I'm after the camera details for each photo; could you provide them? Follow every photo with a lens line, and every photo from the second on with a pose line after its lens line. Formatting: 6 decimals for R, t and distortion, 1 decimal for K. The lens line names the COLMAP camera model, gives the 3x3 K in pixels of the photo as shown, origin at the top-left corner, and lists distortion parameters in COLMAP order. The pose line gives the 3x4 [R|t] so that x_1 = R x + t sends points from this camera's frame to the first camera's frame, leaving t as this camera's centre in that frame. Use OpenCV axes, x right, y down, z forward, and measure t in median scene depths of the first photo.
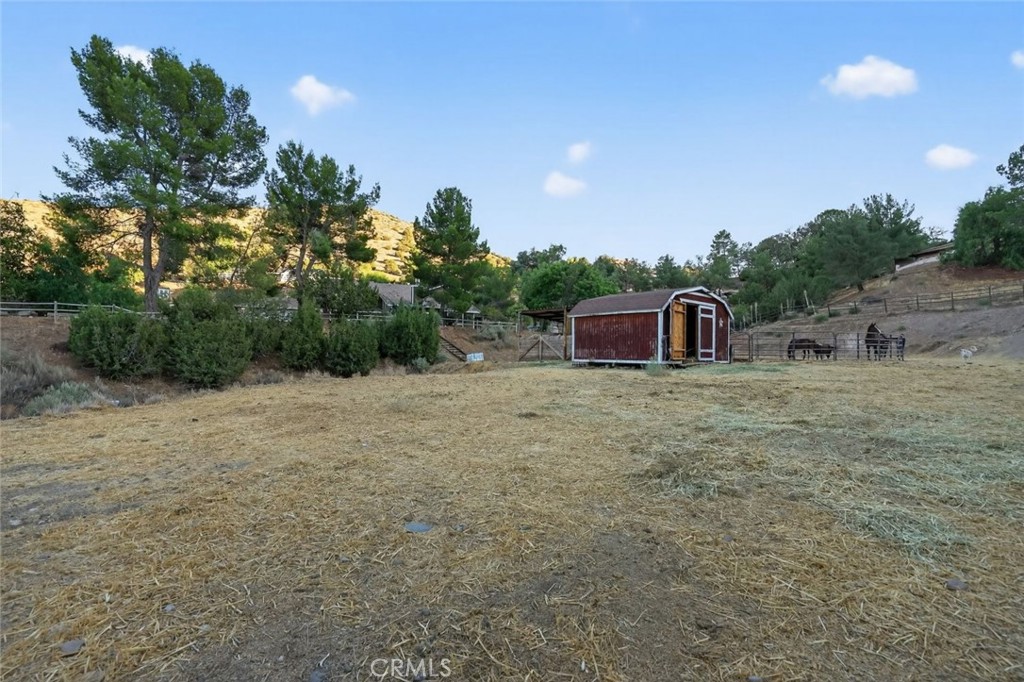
lens RADIAL K [[468.0, 0, 503.6], [0, 468.0, 345.4], [0, 0, 1]] dist [-0.061727, 0.023653]
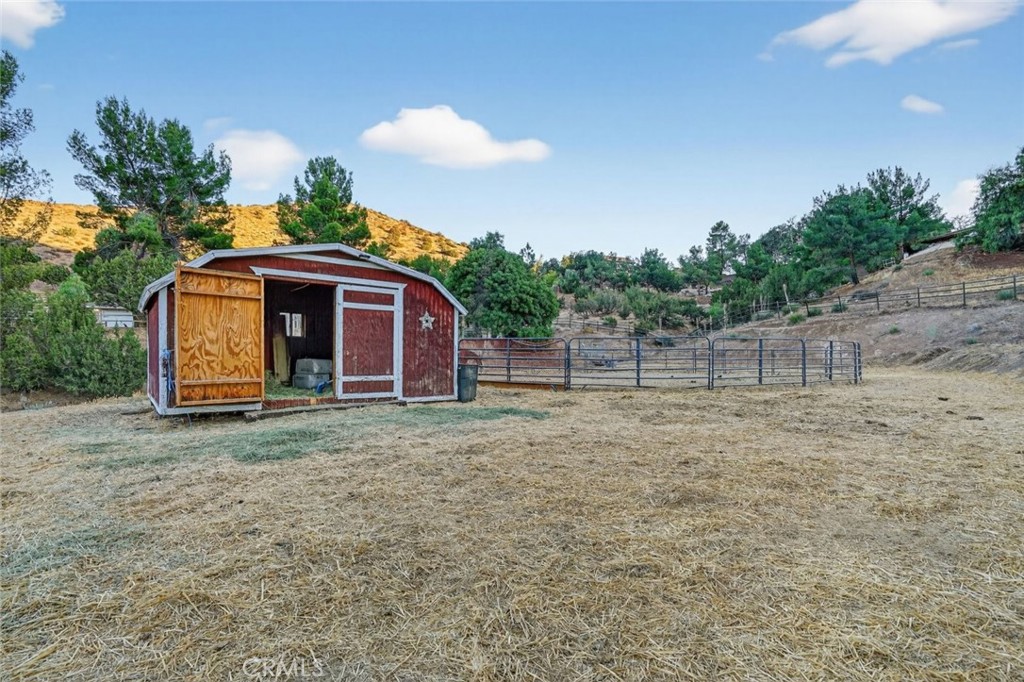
lens RADIAL K [[476.0, 0, 507.2], [0, 476.0, 365.4], [0, 0, 1]] dist [-0.051867, 0.018584]
pose [[0.999761, -0.001524, -0.021801, 0.201793], [0.002271, 0.999409, 0.034298, -0.006342], [0.021736, -0.034340, 0.999174, 0.169822]]
